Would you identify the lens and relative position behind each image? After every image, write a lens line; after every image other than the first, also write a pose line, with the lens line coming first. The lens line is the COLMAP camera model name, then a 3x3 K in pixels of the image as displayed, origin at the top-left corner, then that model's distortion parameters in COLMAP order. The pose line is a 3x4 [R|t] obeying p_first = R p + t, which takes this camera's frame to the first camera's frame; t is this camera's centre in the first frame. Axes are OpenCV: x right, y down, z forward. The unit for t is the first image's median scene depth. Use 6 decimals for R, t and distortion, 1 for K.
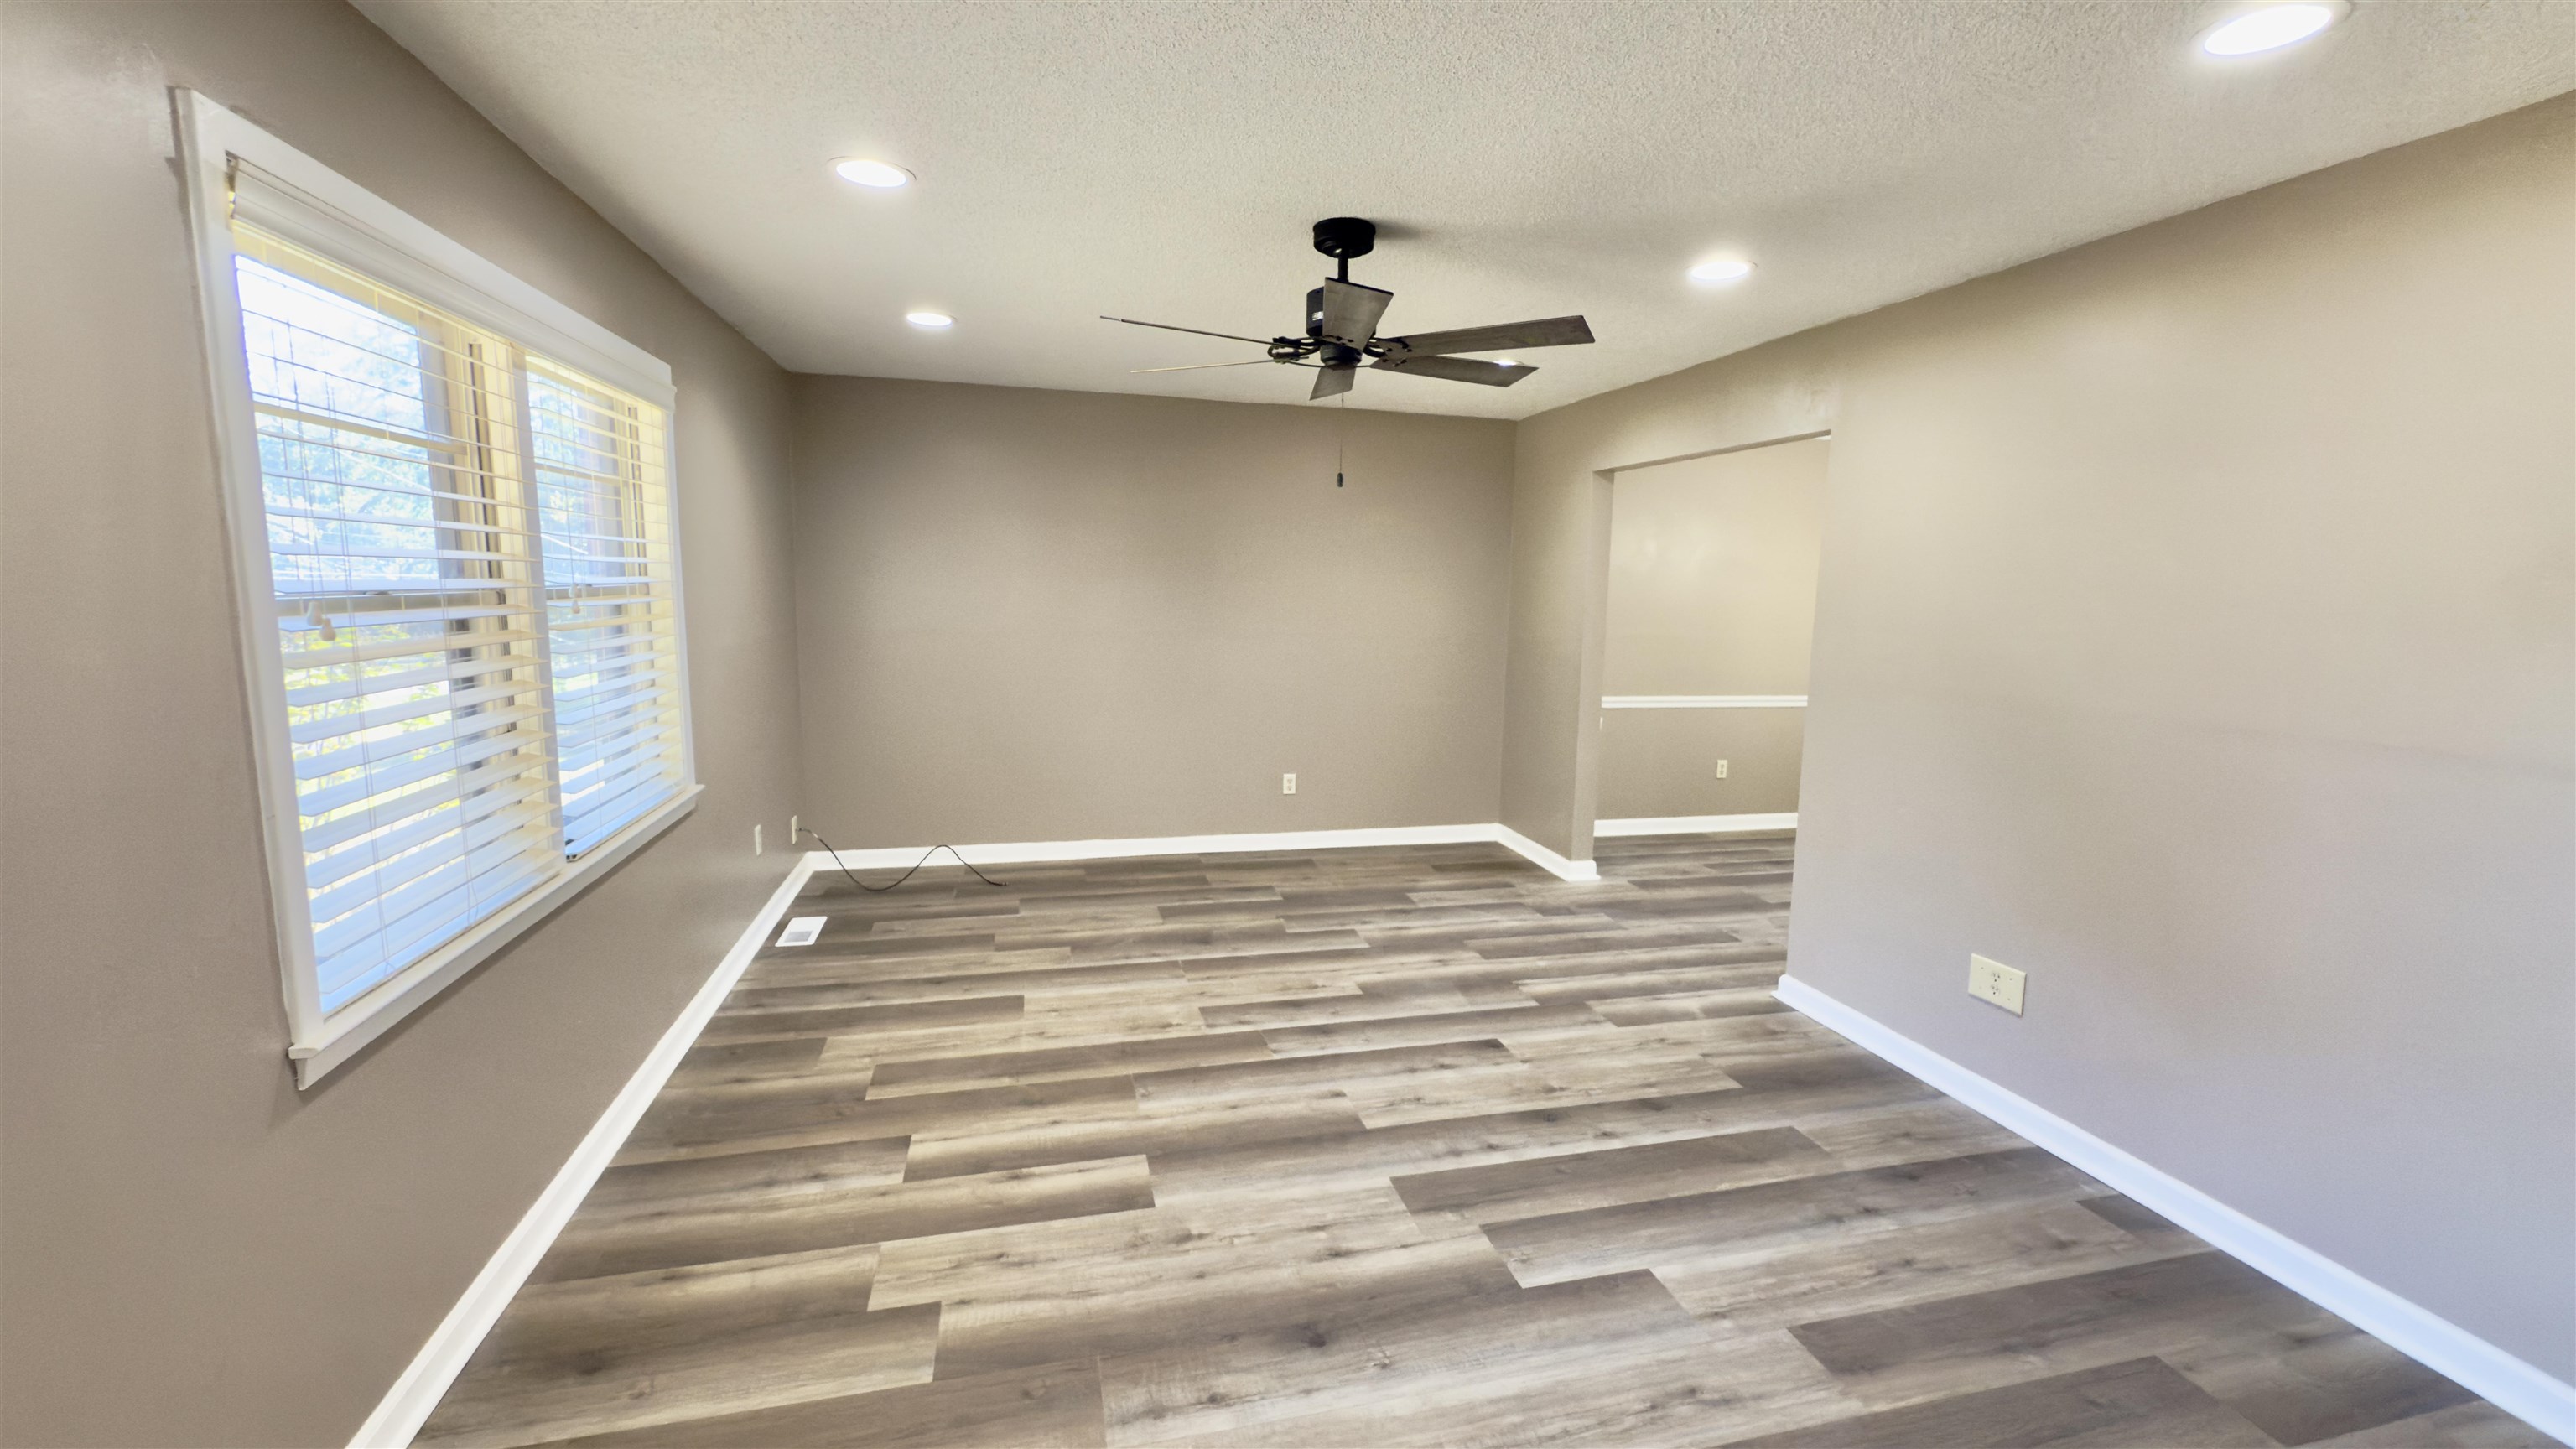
lens RADIAL K [[1028.7, 0, 1288.0], [0, 1028.7, 724.5], [0, 0, 1]] dist [-0.000961, -0.000233]
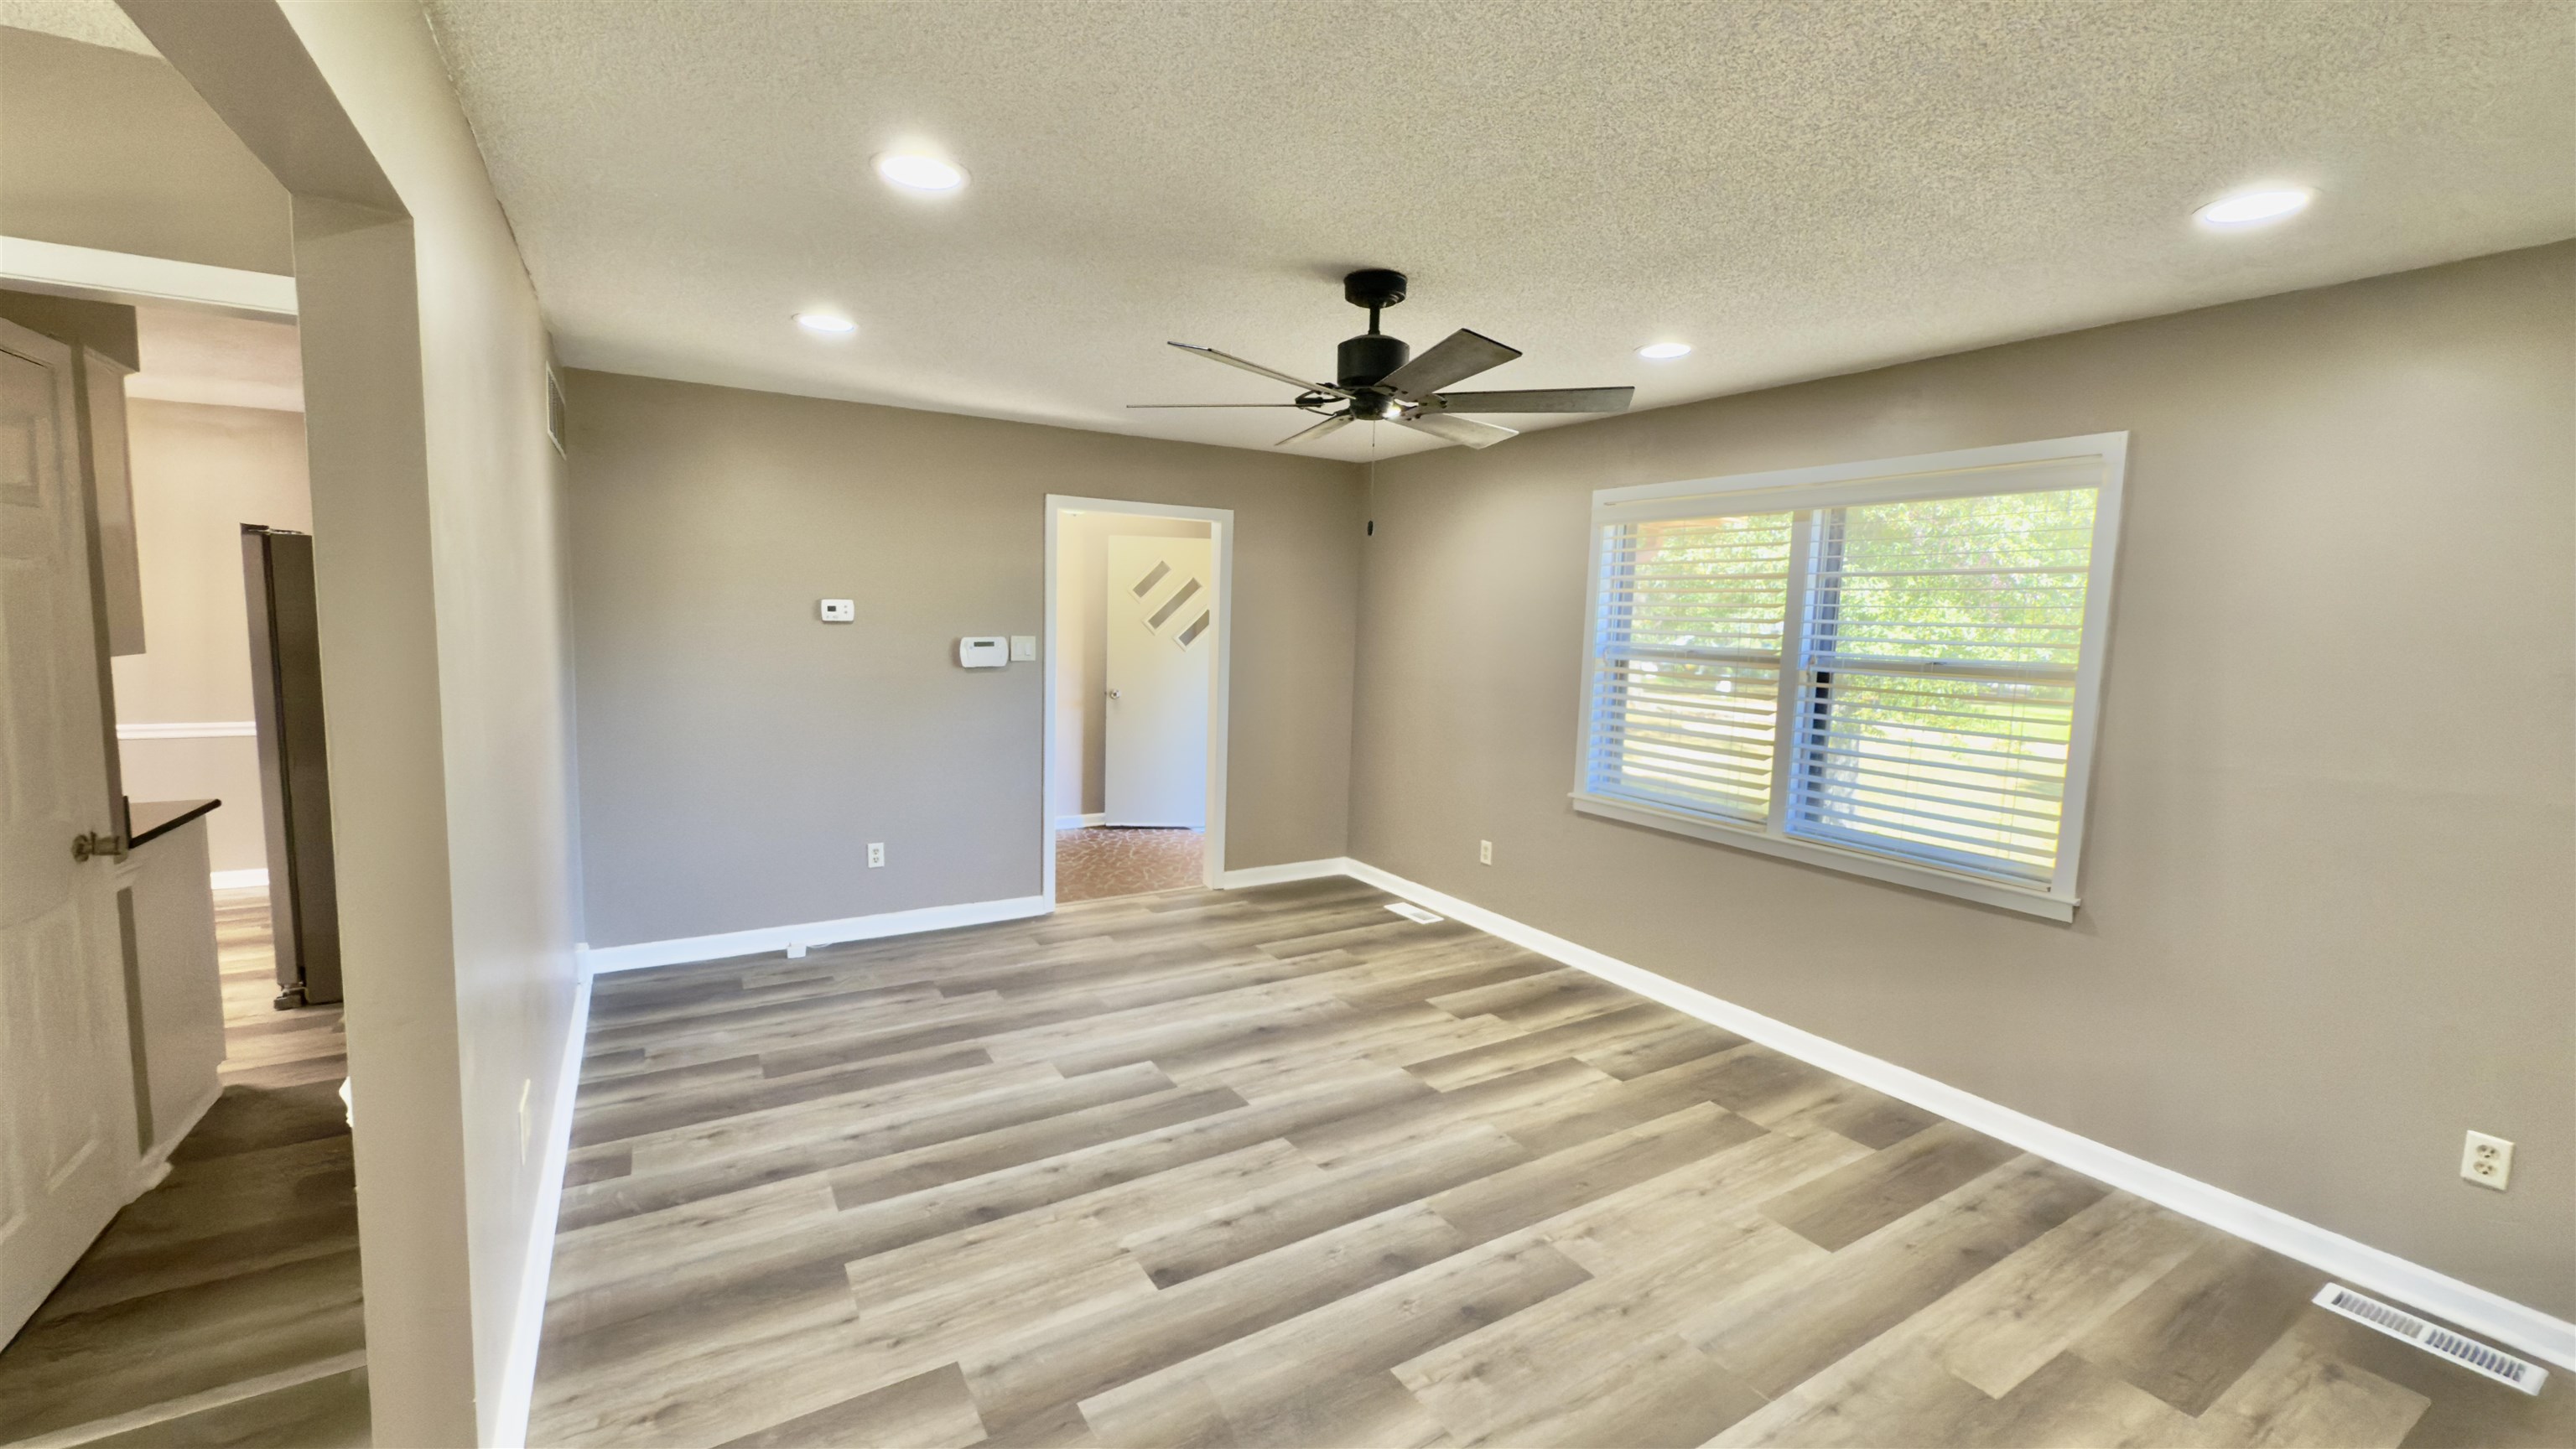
lens RADIAL K [[1028.7, 0, 1288.0], [0, 1028.7, 724.5], [0, 0, 1]] dist [-0.000961, -0.000233]
pose [[-0.953299, -0.016565, -0.301572, 0.358974], [-0.090839, 0.967989, 0.233979, -0.246527], [0.288043, 0.250447, -0.924288, 1.678818]]
